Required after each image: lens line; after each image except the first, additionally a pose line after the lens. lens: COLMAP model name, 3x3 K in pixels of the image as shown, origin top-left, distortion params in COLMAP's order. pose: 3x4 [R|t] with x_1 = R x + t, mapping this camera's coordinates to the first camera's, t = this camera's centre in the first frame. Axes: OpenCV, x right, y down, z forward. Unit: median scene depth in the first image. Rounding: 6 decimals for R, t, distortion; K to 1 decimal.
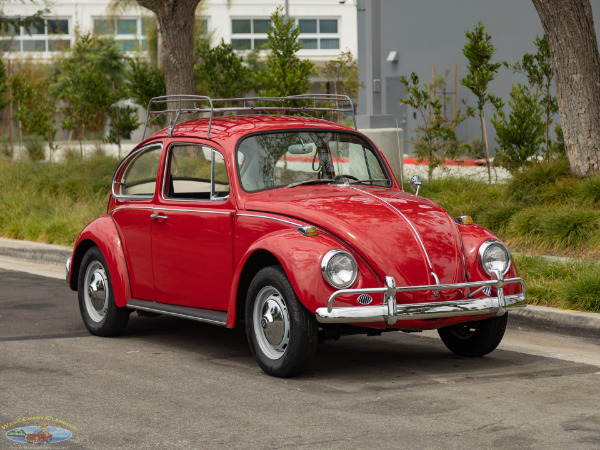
lens RADIAL K [[2091.7, 0, 301.9], [0, 2091.7, 224.8], [0, 0, 1]] dist [0.011884, 0.000000]
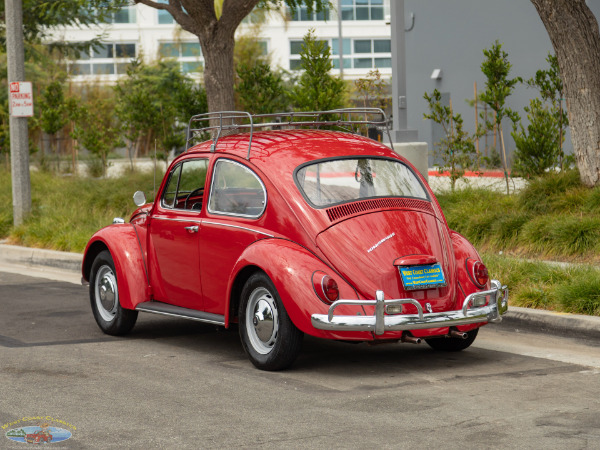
lens RADIAL K [[2001.4, 0, 298.5], [0, 2001.4, 224.7], [0, 0, 1]] dist [0.024588, 0.000000]
pose [[0.998823, -0.010546, -0.047348, 0.043380], [0.010268, 0.999929, -0.006127, 0.001226], [0.047409, 0.005633, 0.998860, -0.014900]]
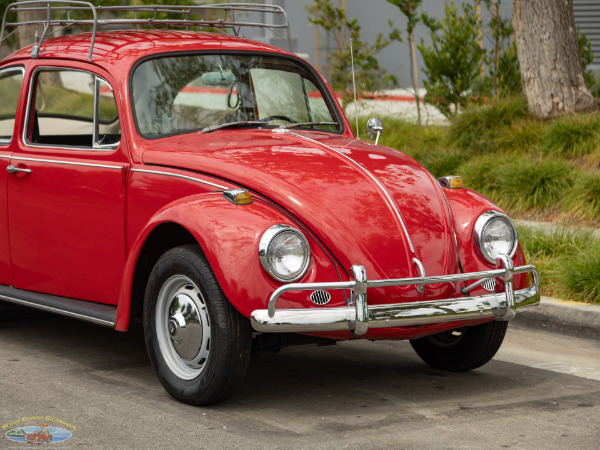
lens RADIAL K [[2001.4, 0, 298.5], [0, 2001.4, 225.8], [0, 0, 1]] dist [0.024588, 0.000000]
pose [[0.996464, 0.011522, 0.083227, -0.029461], [-0.014677, 0.999193, 0.037400, -0.011490], [-0.082729, -0.038489, 0.995829, 0.305138]]
